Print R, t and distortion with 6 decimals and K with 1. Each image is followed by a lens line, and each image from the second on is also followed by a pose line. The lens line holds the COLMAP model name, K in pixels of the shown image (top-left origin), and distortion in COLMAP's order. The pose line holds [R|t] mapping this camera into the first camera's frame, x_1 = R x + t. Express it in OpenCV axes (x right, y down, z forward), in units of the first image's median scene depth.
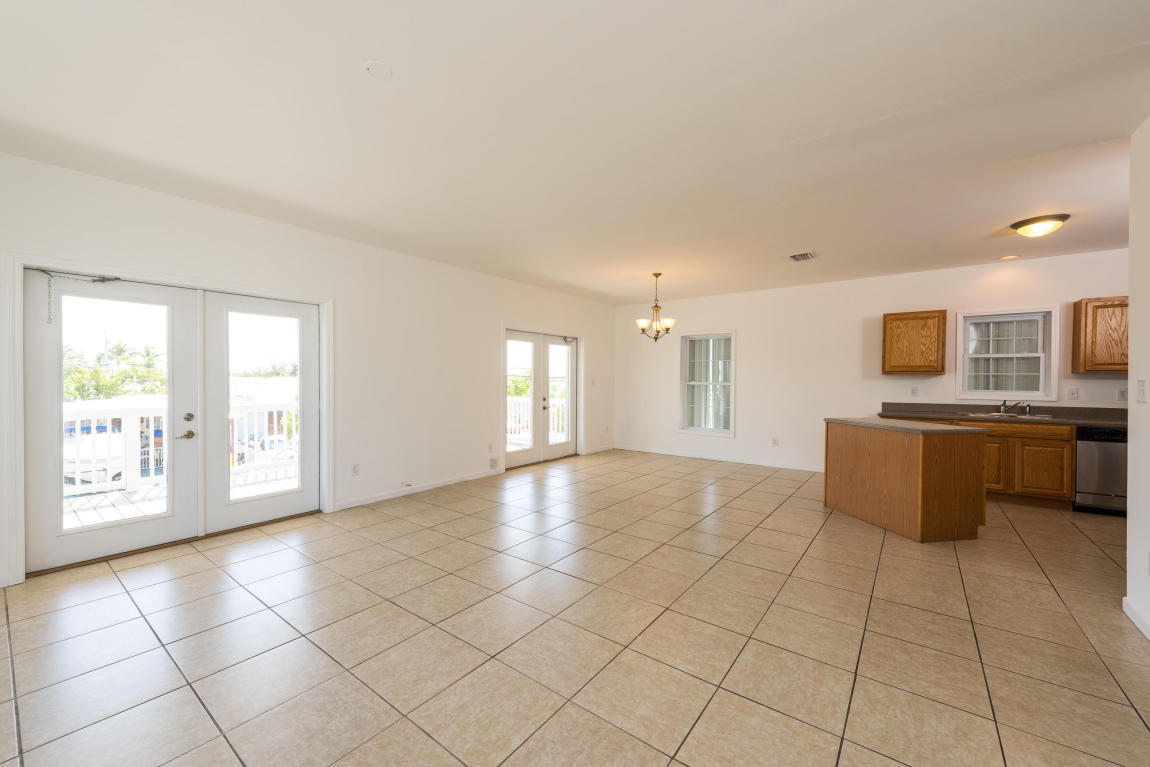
lens RADIAL K [[445.9, 0, 575.0], [0, 445.9, 383.5], [0, 0, 1]] dist [0.014351, -0.003913]
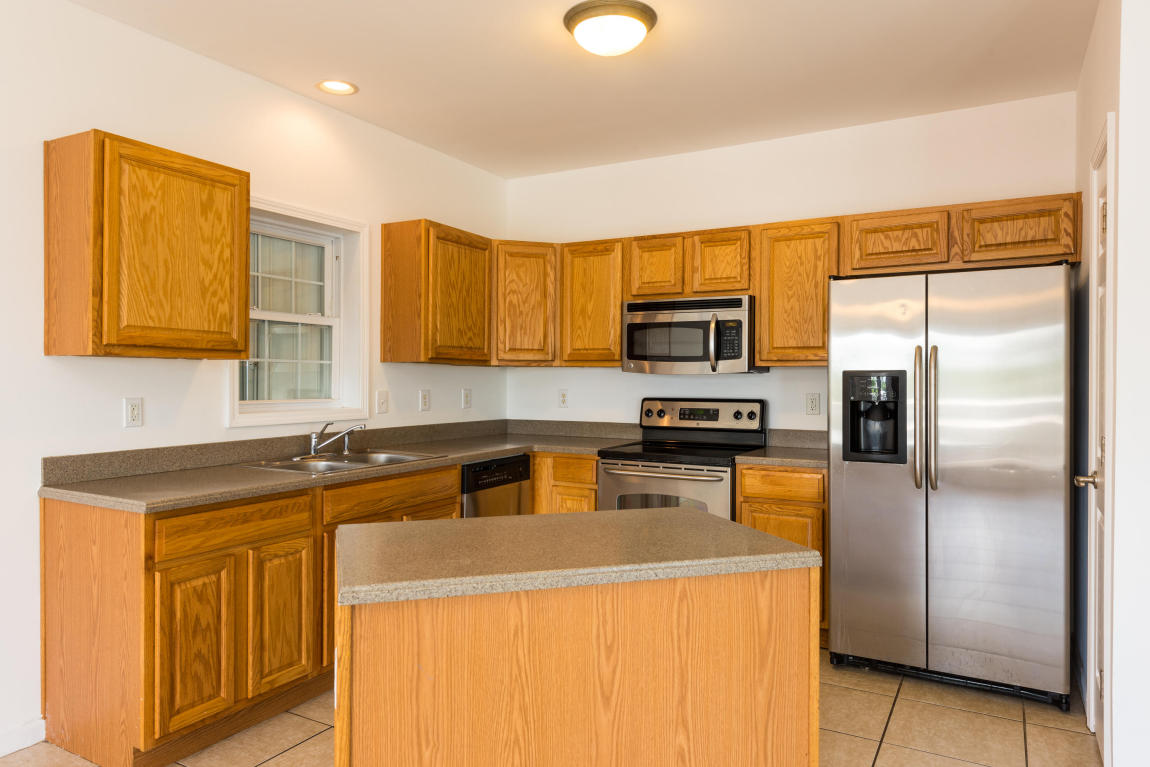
lens RADIAL K [[750.3, 0, 575.0], [0, 750.3, 383.5], [0, 0, 1]] dist [0.006949, 0.000533]
pose [[-0.133298, -0.014545, 0.990969, 0.220194], [-0.000083, 0.999892, 0.014665, -0.010330], [-0.991076, 0.001873, -0.133285, 0.845783]]
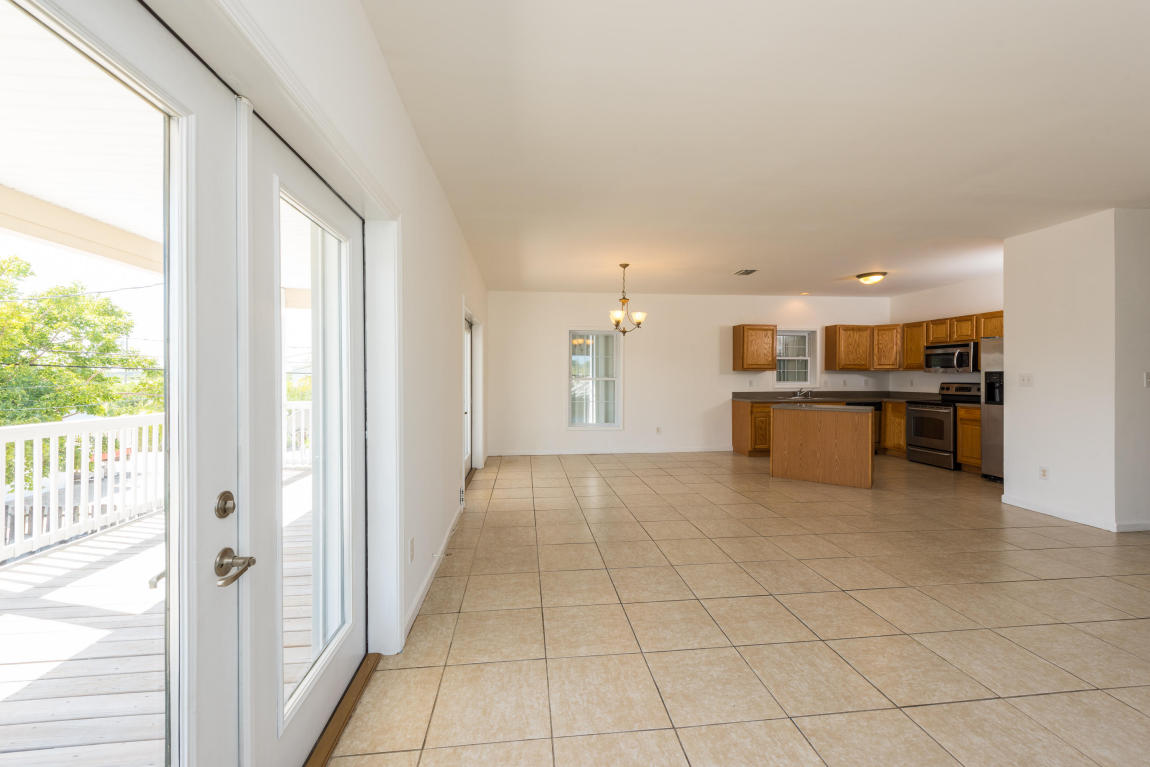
lens RADIAL K [[445.9, 0, 575.0], [0, 445.9, 383.5], [0, 0, 1]] dist [0.014351, -0.003913]
pose [[0.725809, -0.017952, 0.687662, -0.615230], [0.008491, 0.999817, 0.017139, -0.009675], [-0.687844, -0.006601, 0.725828, 0.424178]]
